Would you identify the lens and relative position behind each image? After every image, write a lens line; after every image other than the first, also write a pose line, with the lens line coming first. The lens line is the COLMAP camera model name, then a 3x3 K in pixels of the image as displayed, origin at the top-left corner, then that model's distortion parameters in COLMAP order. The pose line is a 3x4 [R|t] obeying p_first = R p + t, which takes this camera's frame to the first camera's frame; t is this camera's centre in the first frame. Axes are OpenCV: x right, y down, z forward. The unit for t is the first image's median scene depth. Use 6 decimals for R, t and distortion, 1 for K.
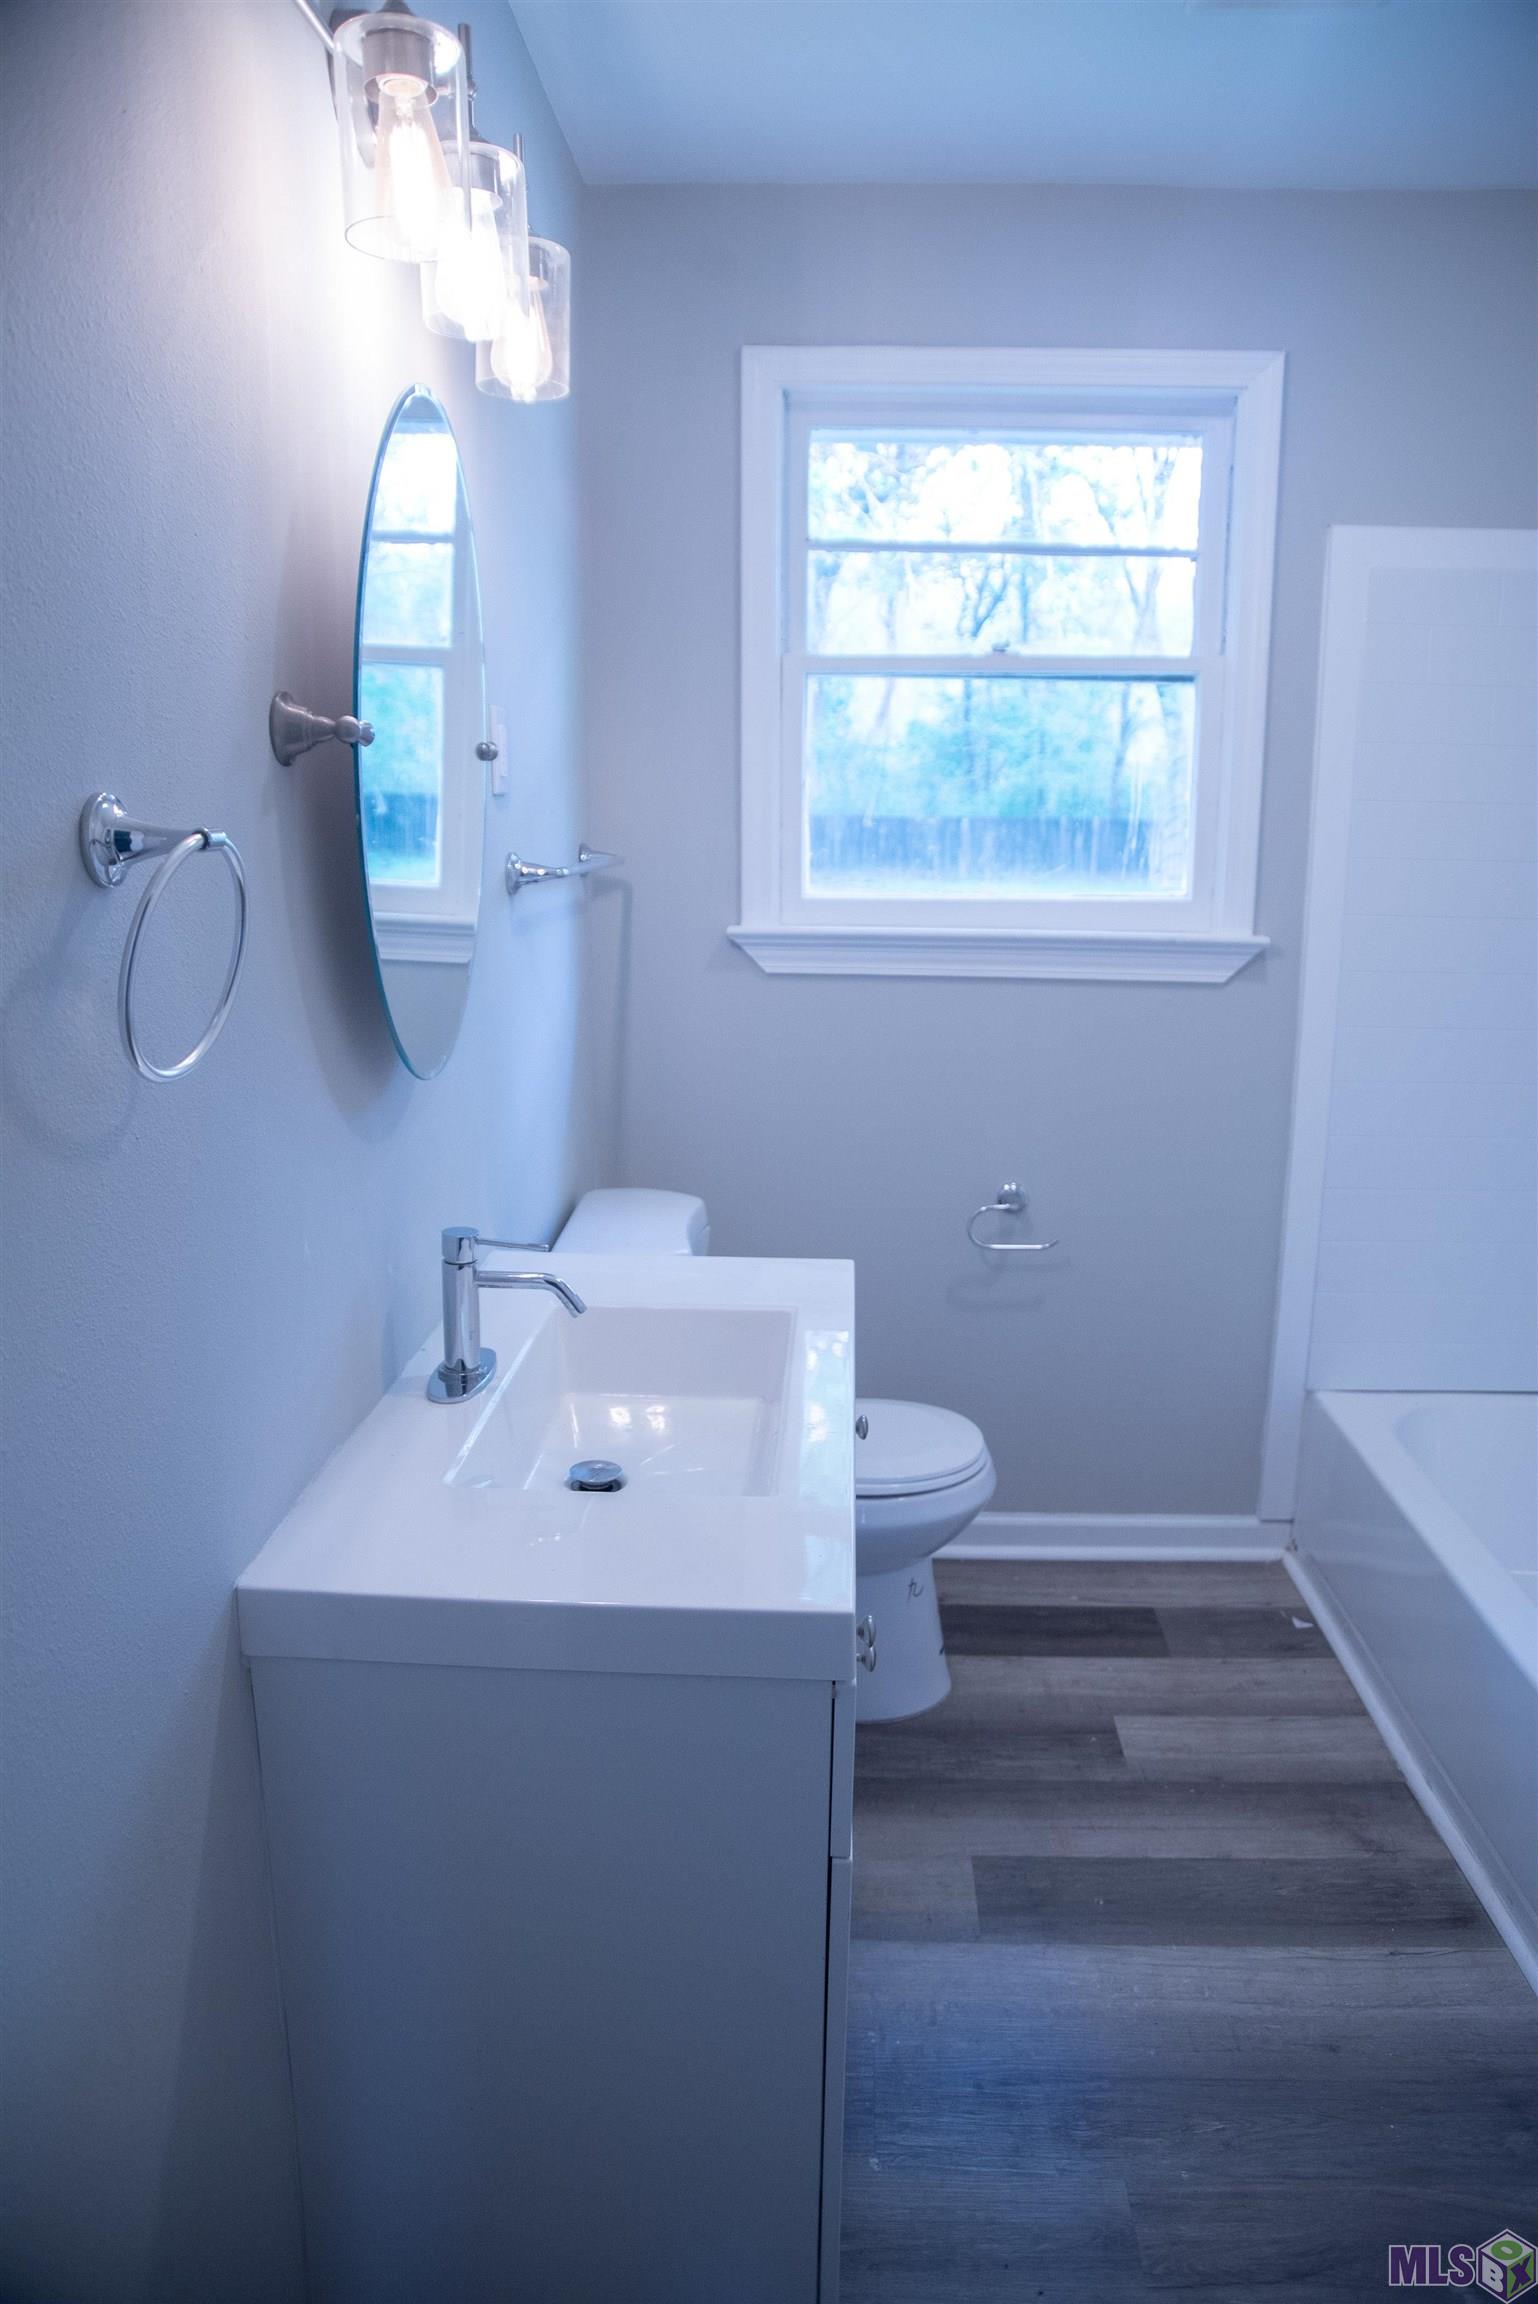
lens RADIAL K [[1560.3, 0, 781.7], [0, 1560.3, 1154.3], [0, 0, 1]] dist [-0.133087, 0.095335]
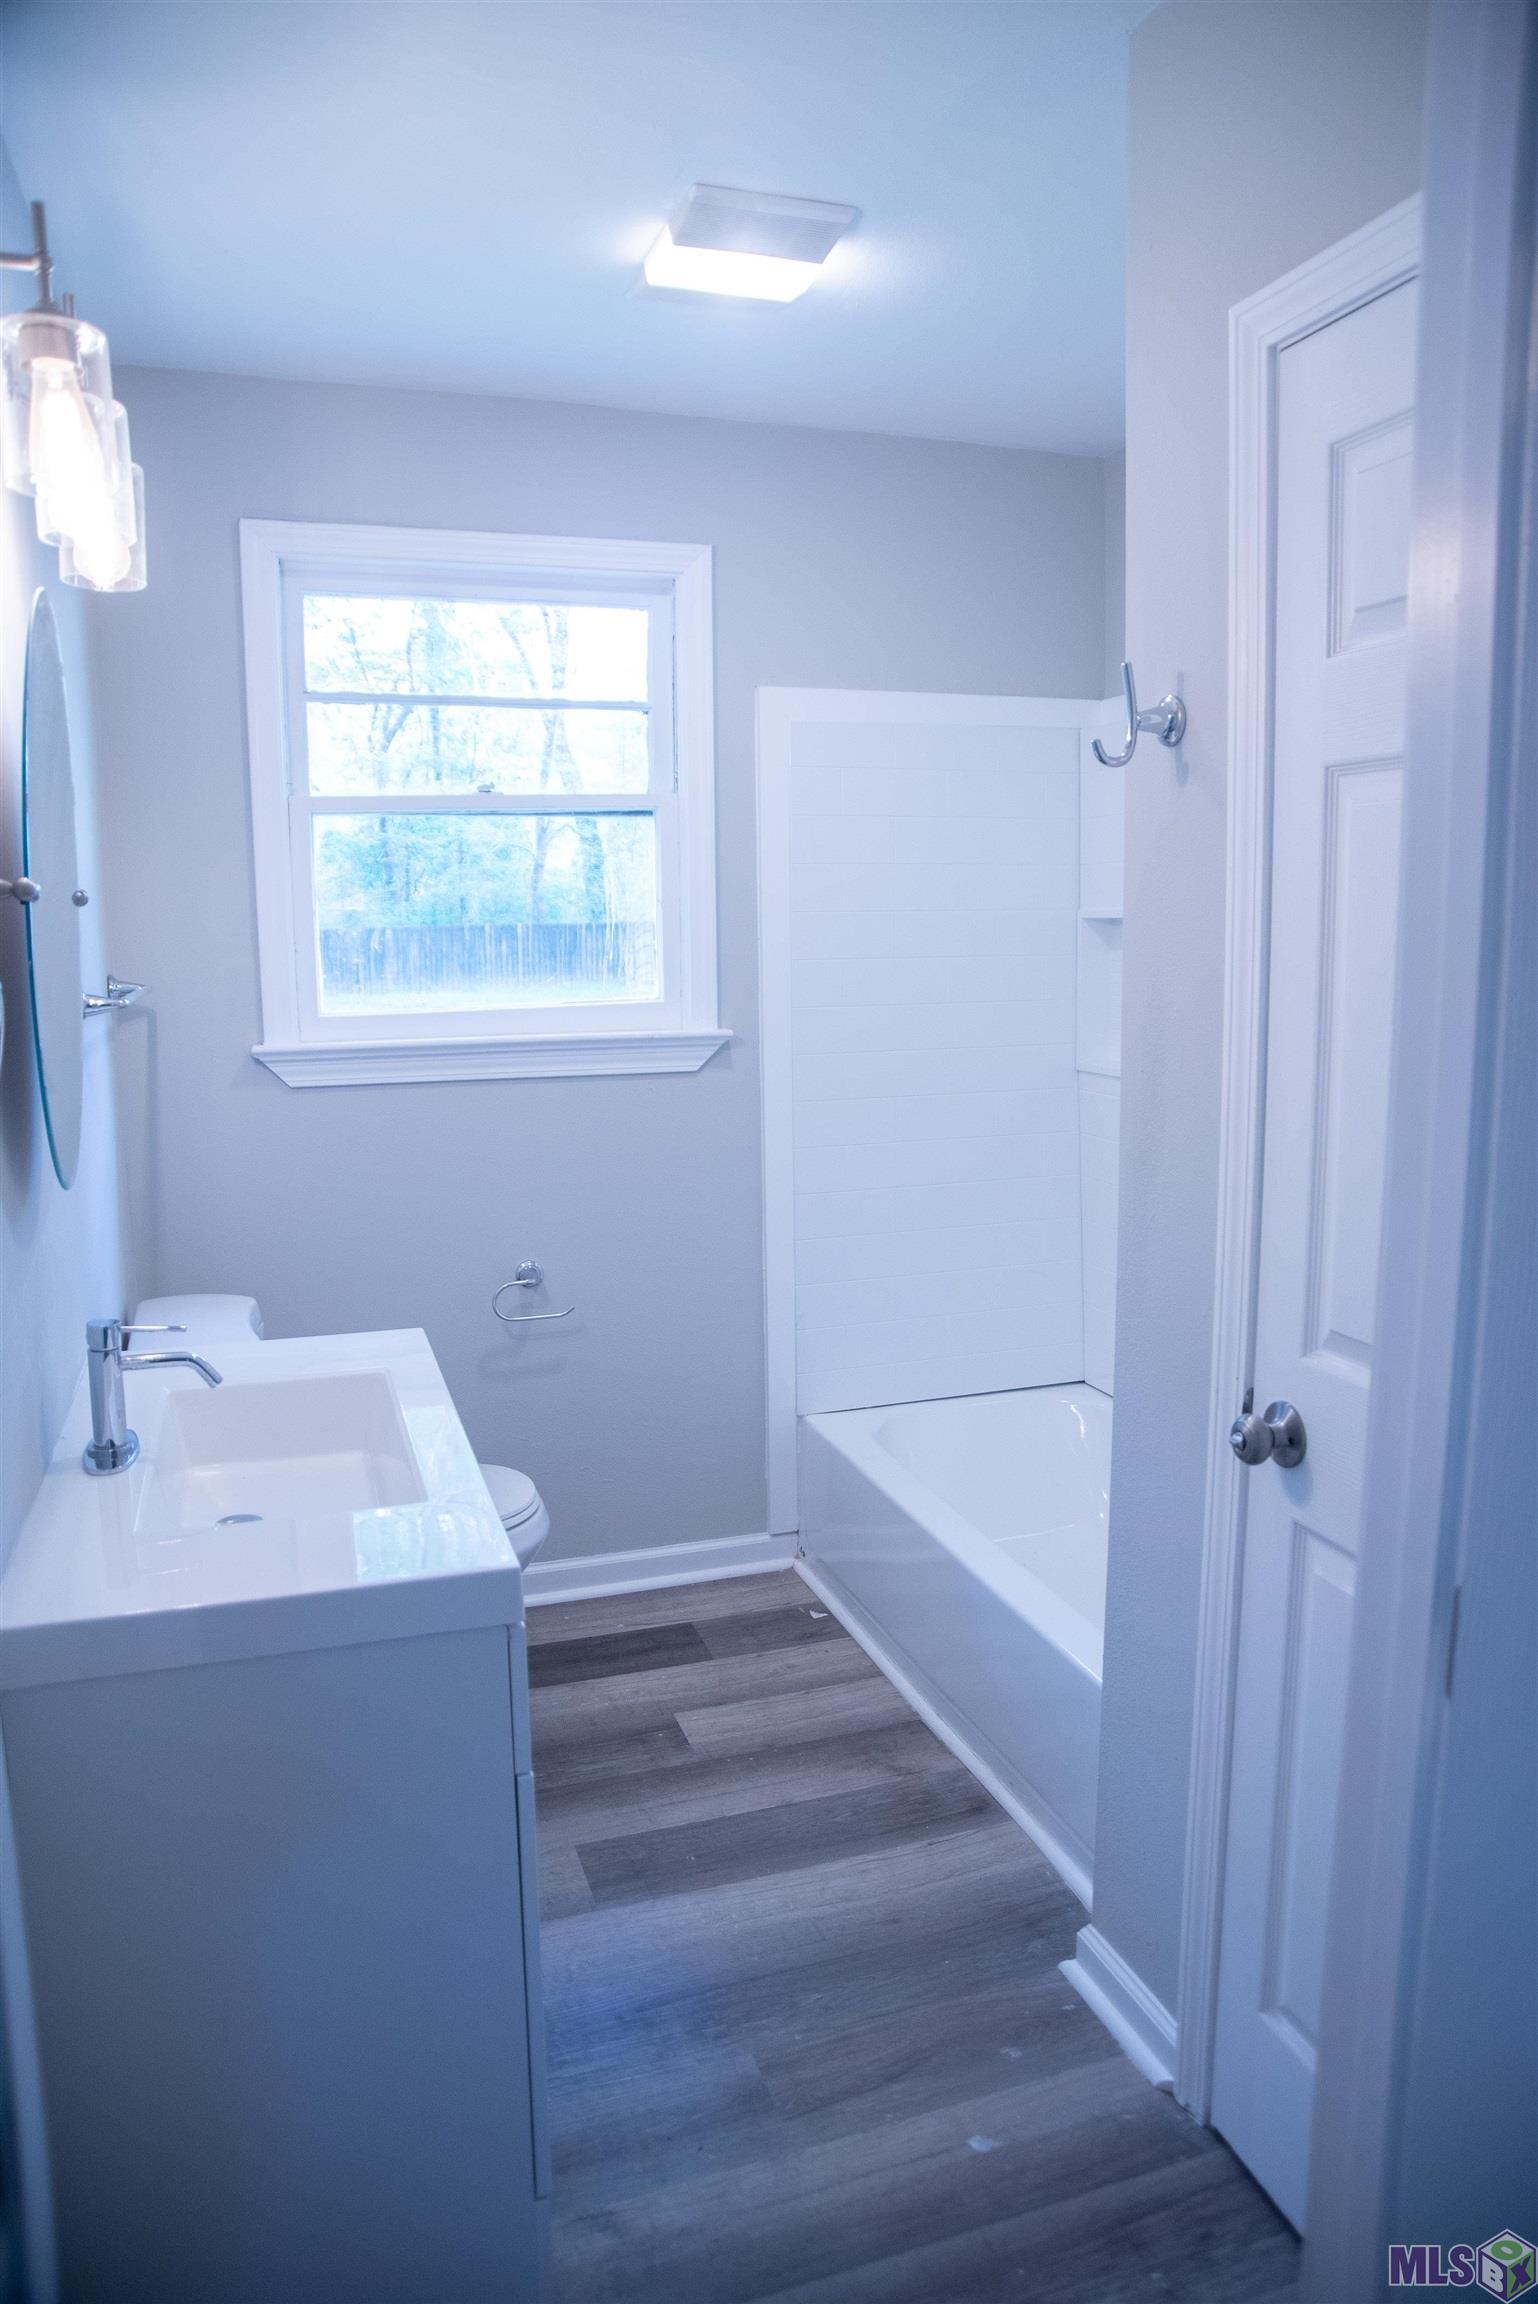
lens RADIAL K [[1560.3, 0, 790.6], [0, 1560.3, 1144.5], [0, 0, 1]] dist [-0.133087, 0.095335]
pose [[0.932964, -0.068907, 0.353312, -0.076192], [0.094676, 0.993923, -0.056156, 0.018973], [-0.347295, 0.085842, 0.933819, -0.132892]]
